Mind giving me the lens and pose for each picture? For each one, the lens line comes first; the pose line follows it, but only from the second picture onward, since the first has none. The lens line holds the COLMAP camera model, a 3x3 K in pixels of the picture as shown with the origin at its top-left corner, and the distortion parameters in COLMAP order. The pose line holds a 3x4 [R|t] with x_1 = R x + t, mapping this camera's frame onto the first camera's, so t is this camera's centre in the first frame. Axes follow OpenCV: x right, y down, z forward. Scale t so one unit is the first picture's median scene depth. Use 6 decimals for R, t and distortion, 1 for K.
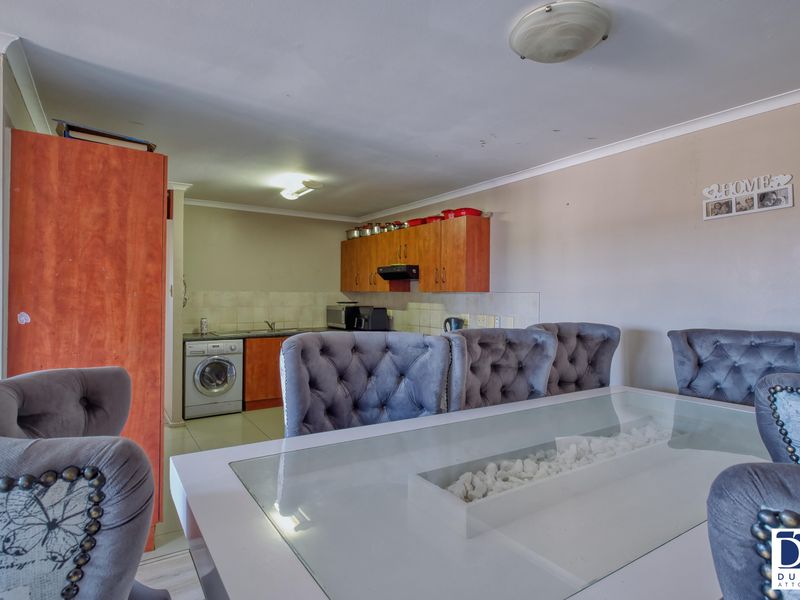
lens RADIAL K [[453.5, 0, 403.4], [0, 453.5, 293.7], [0, 0, 1]] dist [0.003987, 0.000506]
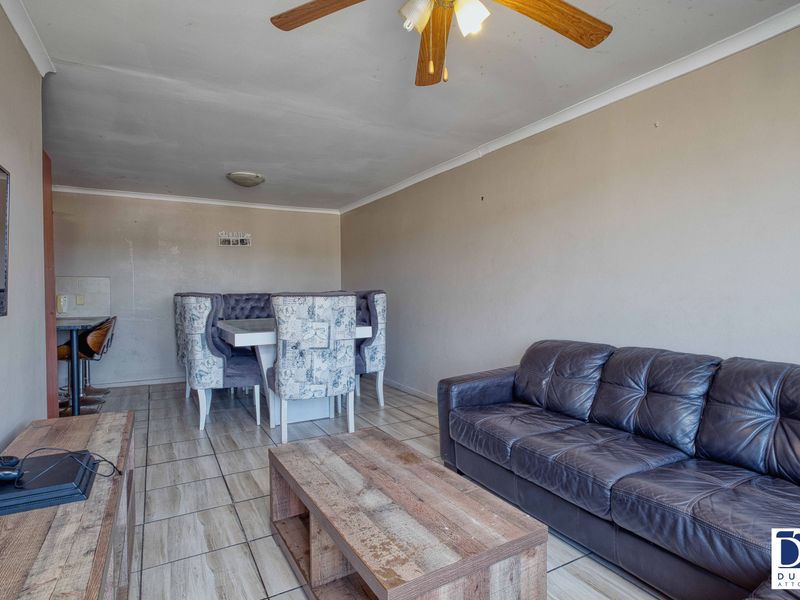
lens RADIAL K [[447.4, 0, 402.4], [0, 447.4, 313.6], [0, 0, 1]] dist [0.005240, 0.000409]
pose [[0.075738, -0.047825, 0.995980, -0.822417], [0.004193, 0.998856, 0.047644, 0.038295], [-0.997119, 0.000567, 0.075852, -0.036852]]
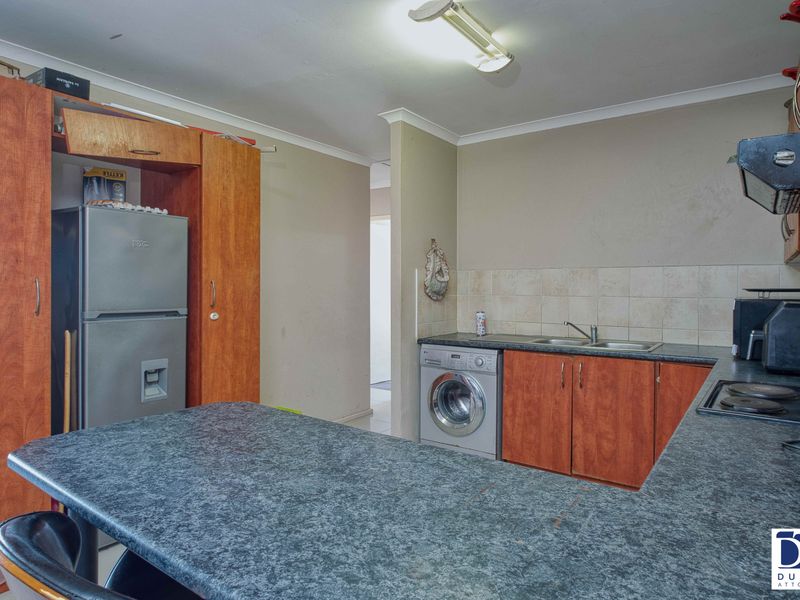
lens RADIAL K [[505.7, 0, 400.0], [0, 505.7, 300.0], [0, 0, 1]] dist [-0.001238, 0.000230]
pose [[0.348410, 0.022501, -0.937072, 0.204869], [0.000470, 0.999708, 0.024180, 0.020757], [0.937342, -0.008865, 0.348297, 0.663424]]
